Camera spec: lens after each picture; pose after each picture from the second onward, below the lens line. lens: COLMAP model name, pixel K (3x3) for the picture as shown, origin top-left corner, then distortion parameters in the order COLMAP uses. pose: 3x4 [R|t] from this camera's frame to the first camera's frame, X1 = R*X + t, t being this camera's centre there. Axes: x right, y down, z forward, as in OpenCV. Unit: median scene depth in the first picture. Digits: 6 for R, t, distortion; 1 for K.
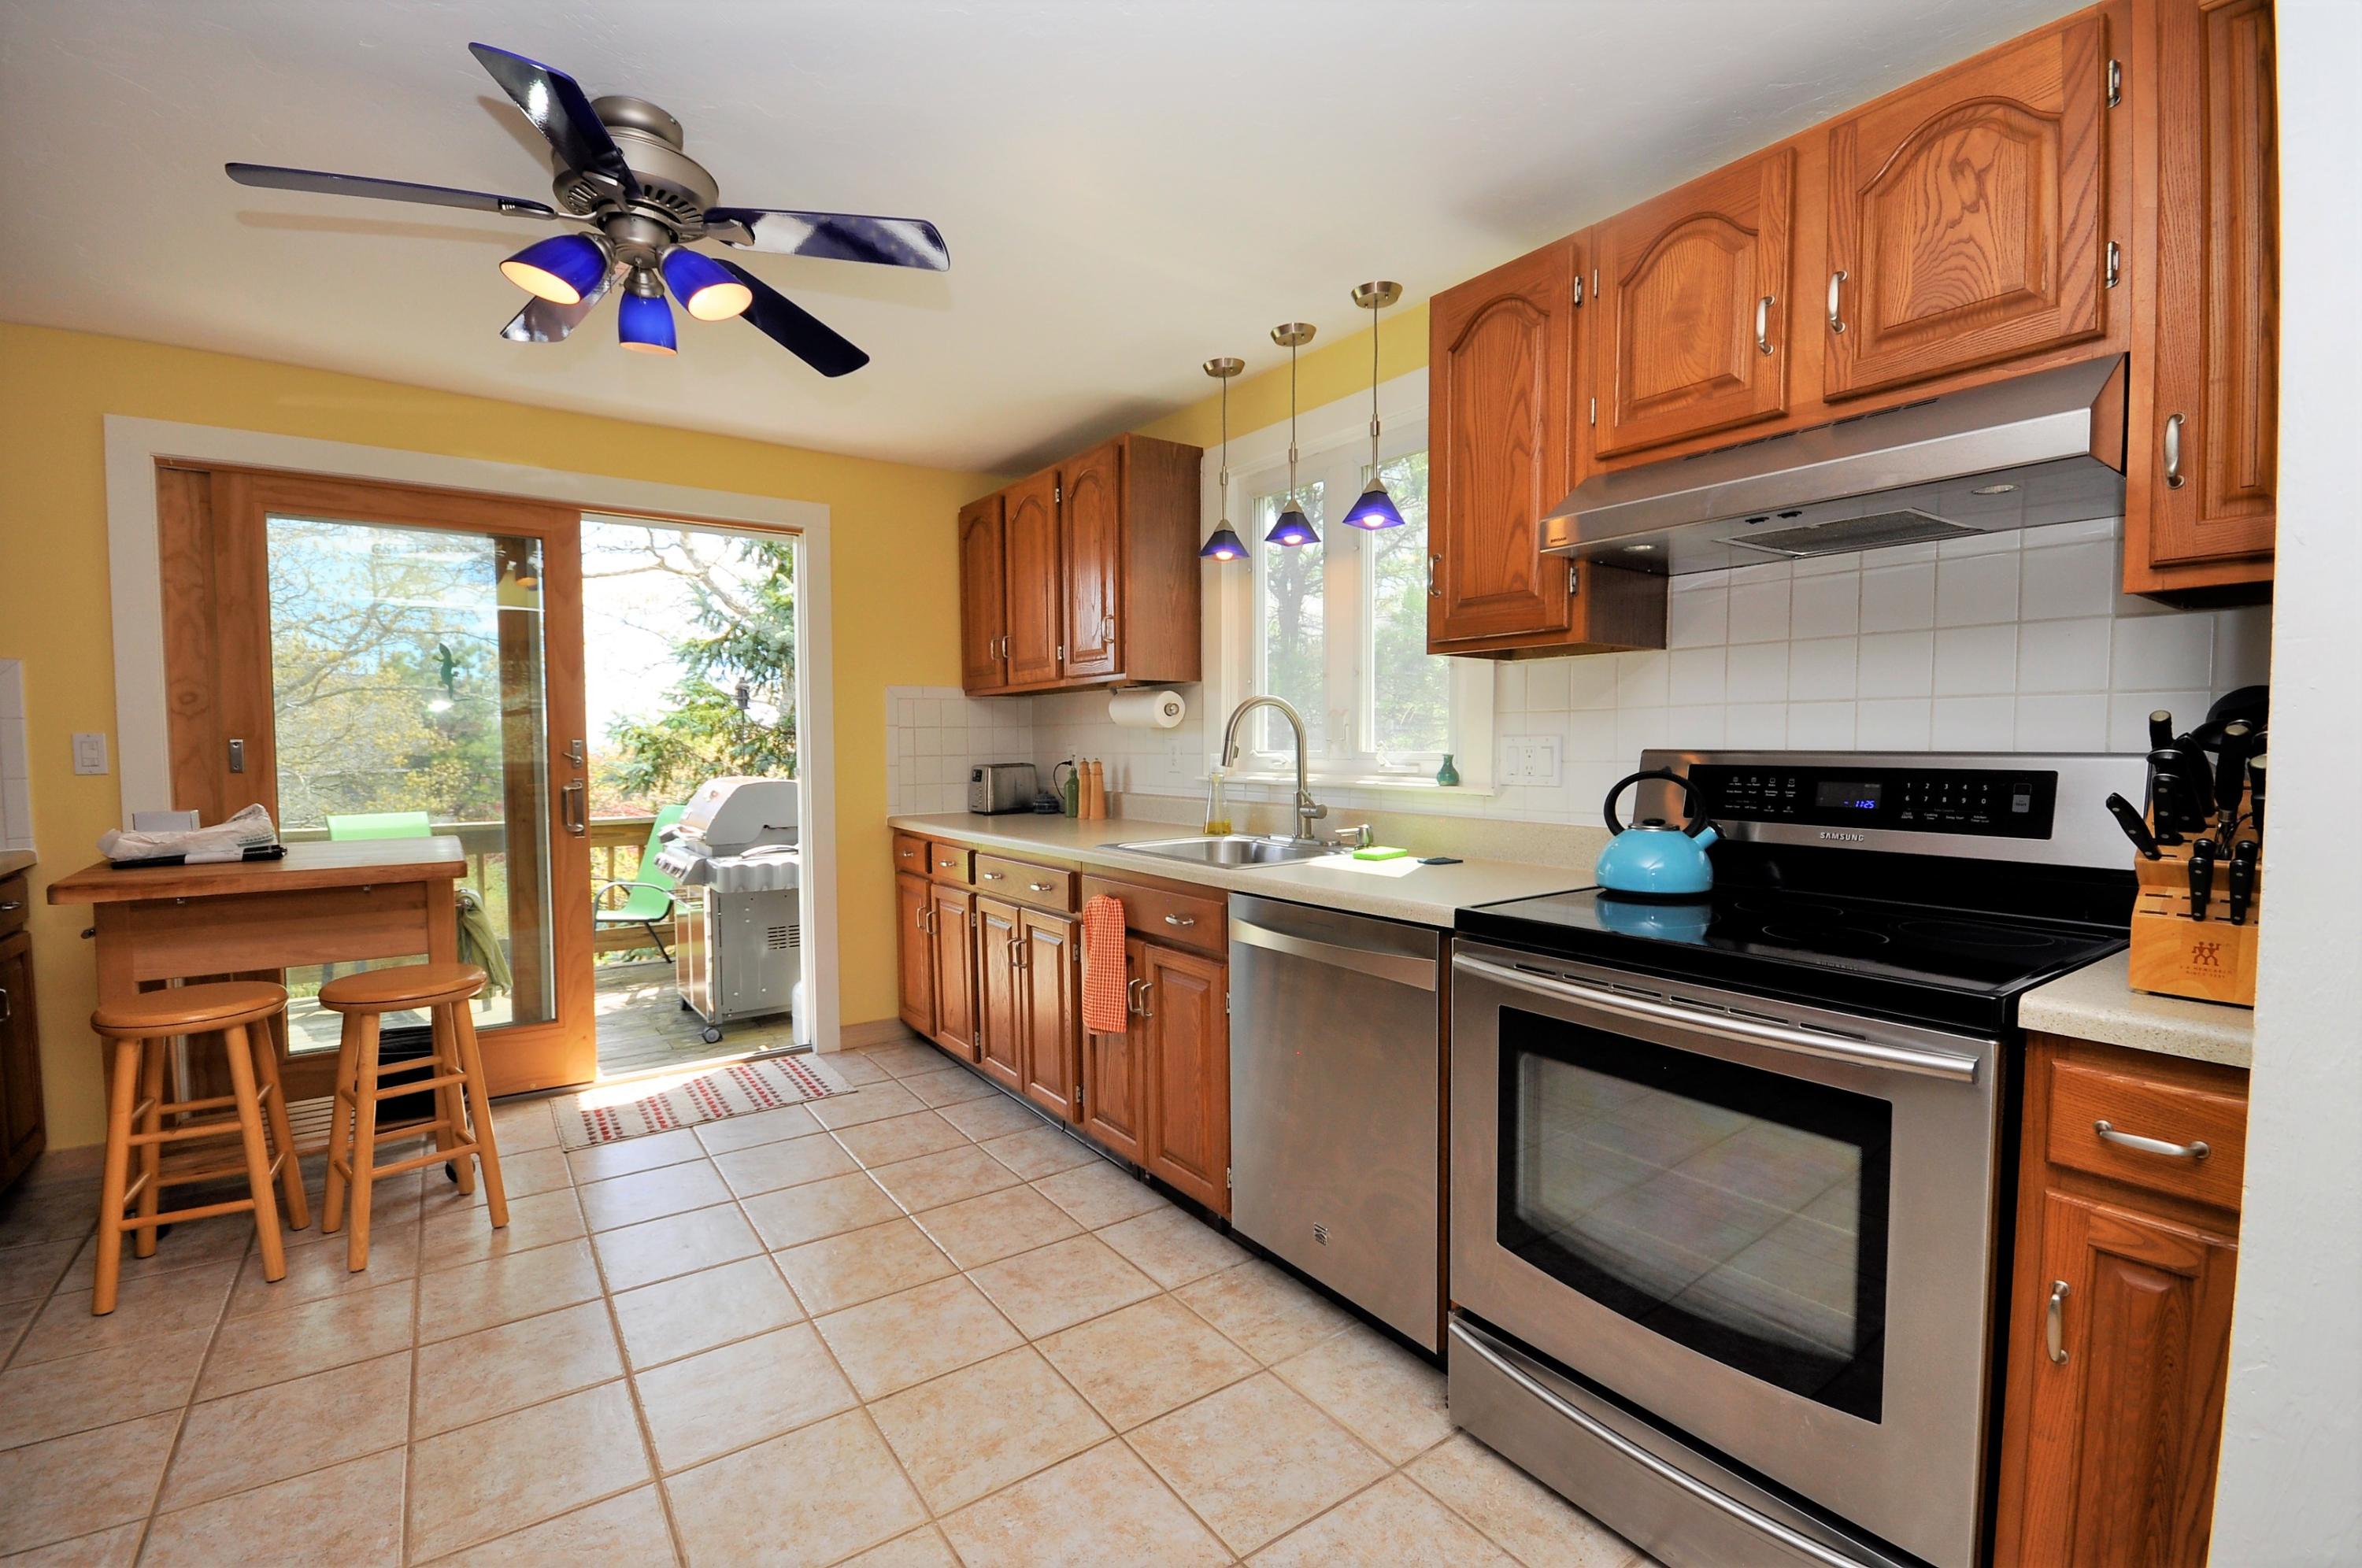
lens RADIAL K [[1043.7, 0, 1179.5], [0, 1043.7, 793.0], [0, 0, 1]] dist [-0.001785, -0.000017]
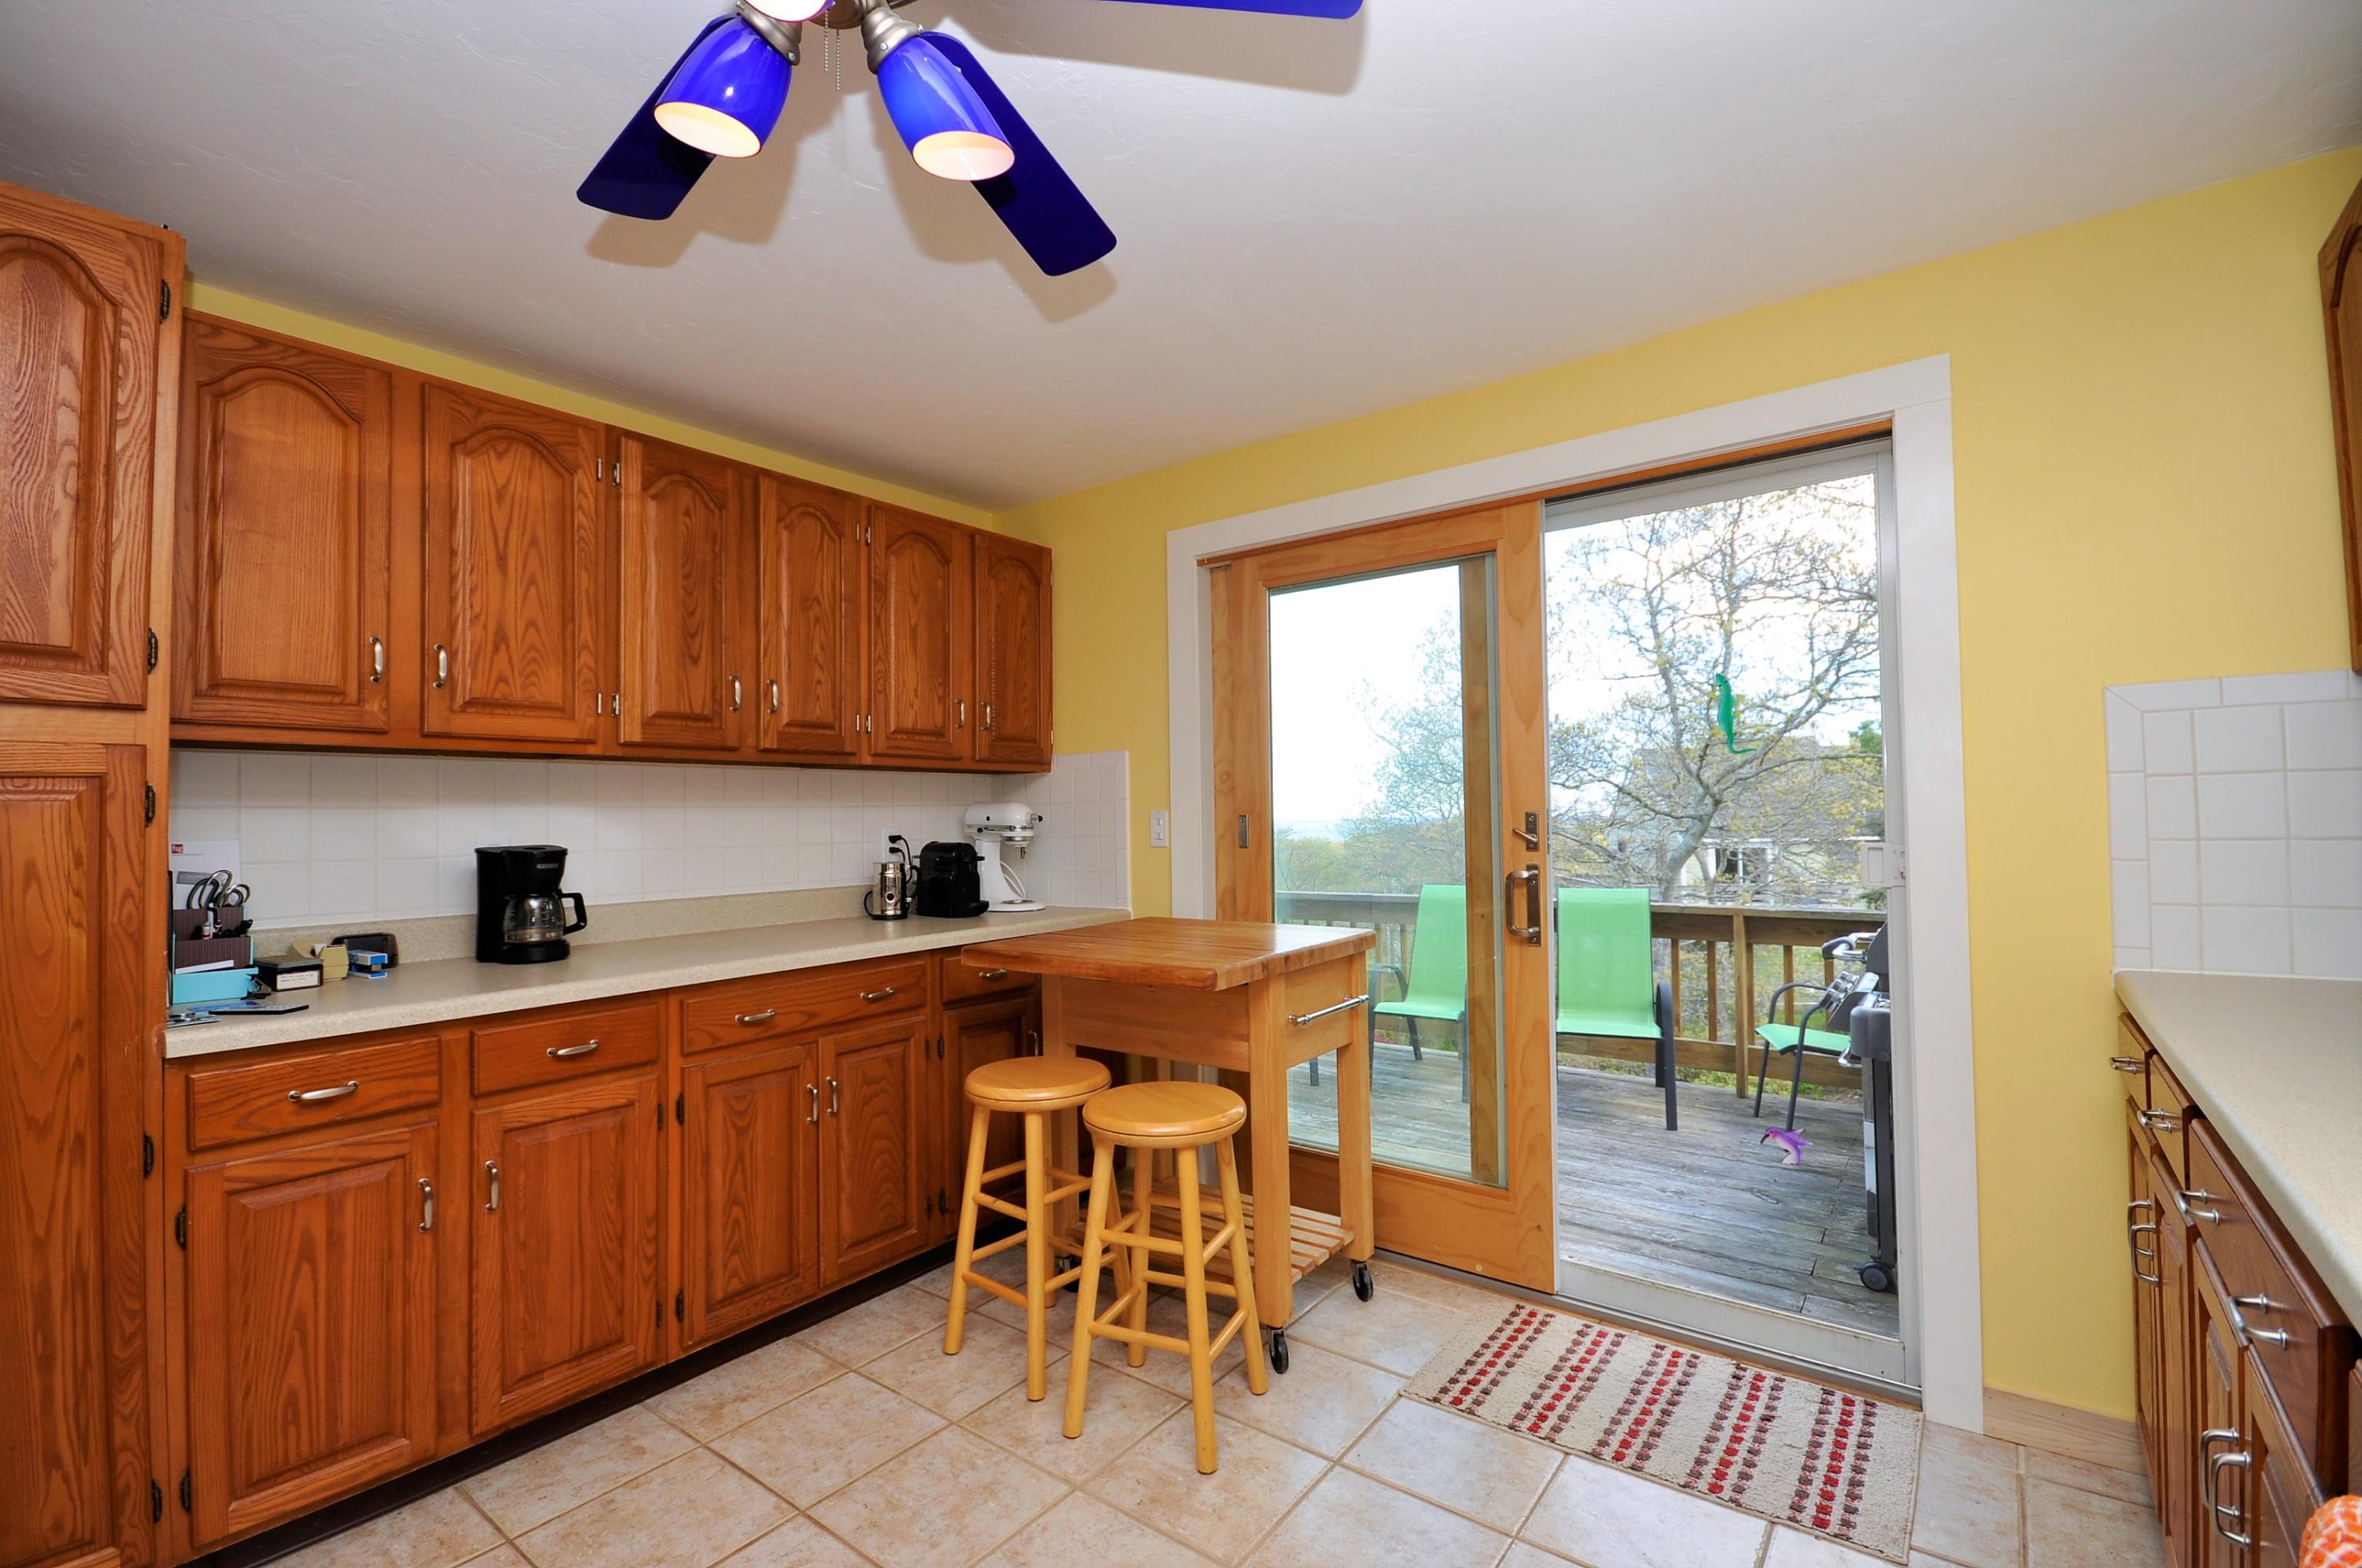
lens RADIAL K [[1043.7, 0, 1179.5], [0, 1043.7, 793.0], [0, 0, 1]] dist [-0.001785, -0.000017]
pose [[0.281626, -0.021333, -0.959287, 0.059254], [-0.035097, 0.998855, -0.032516, -0.034075], [0.958882, 0.042826, 0.280554, 0.598474]]
